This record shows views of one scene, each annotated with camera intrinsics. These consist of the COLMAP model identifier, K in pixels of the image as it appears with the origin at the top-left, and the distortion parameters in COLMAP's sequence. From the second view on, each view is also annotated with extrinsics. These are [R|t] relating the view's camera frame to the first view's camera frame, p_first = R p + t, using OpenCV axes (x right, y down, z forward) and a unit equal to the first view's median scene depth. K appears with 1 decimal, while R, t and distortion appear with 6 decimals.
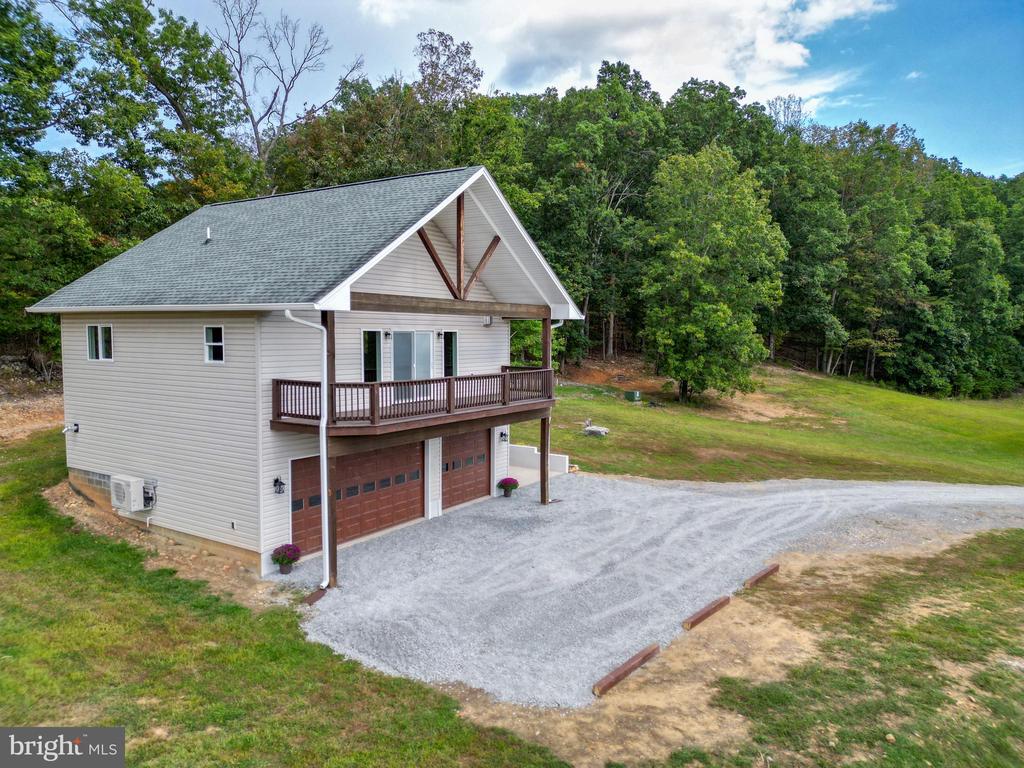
lens RADIAL K [[715.2, 0, 508.8], [0, 715.2, 382.0], [0, 0, 1]] dist [0.078996, -0.077496]
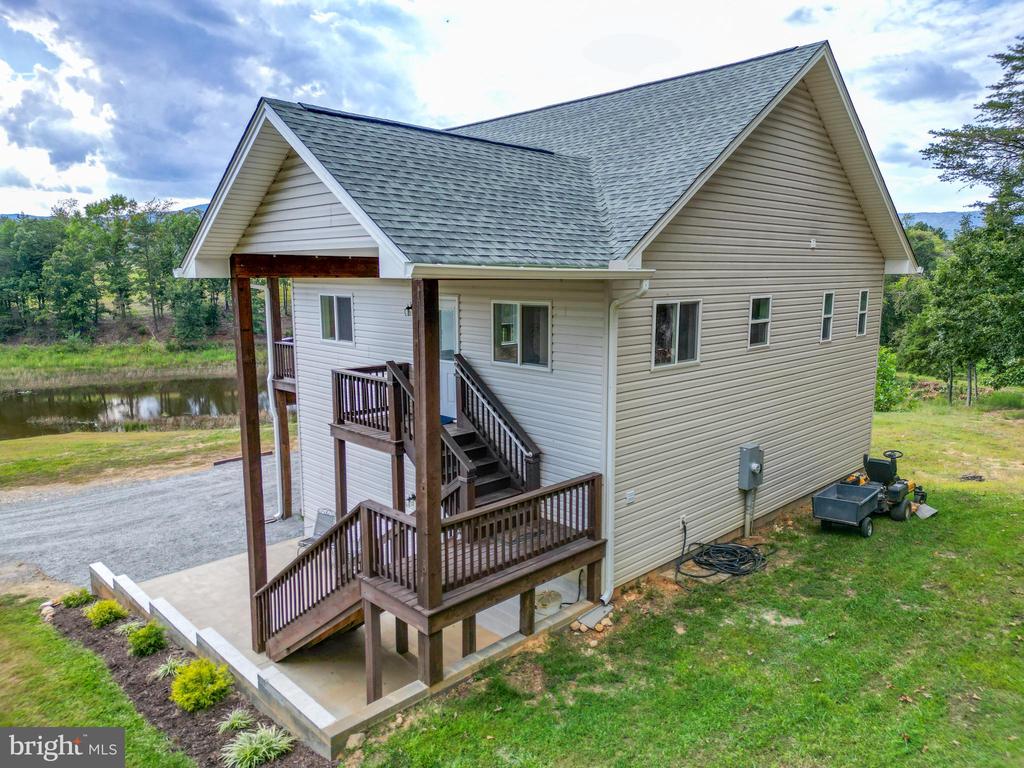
lens RADIAL K [[715.2, 0, 506.9], [0, 715.2, 385.9], [0, 0, 1]] dist [0.078996, -0.077496]
pose [[-0.976400, -0.033391, 0.213373, -0.480866], [0.015288, 0.974811, 0.222510, -0.192389], [-0.215429, 0.220521, -0.951294, 2.340983]]
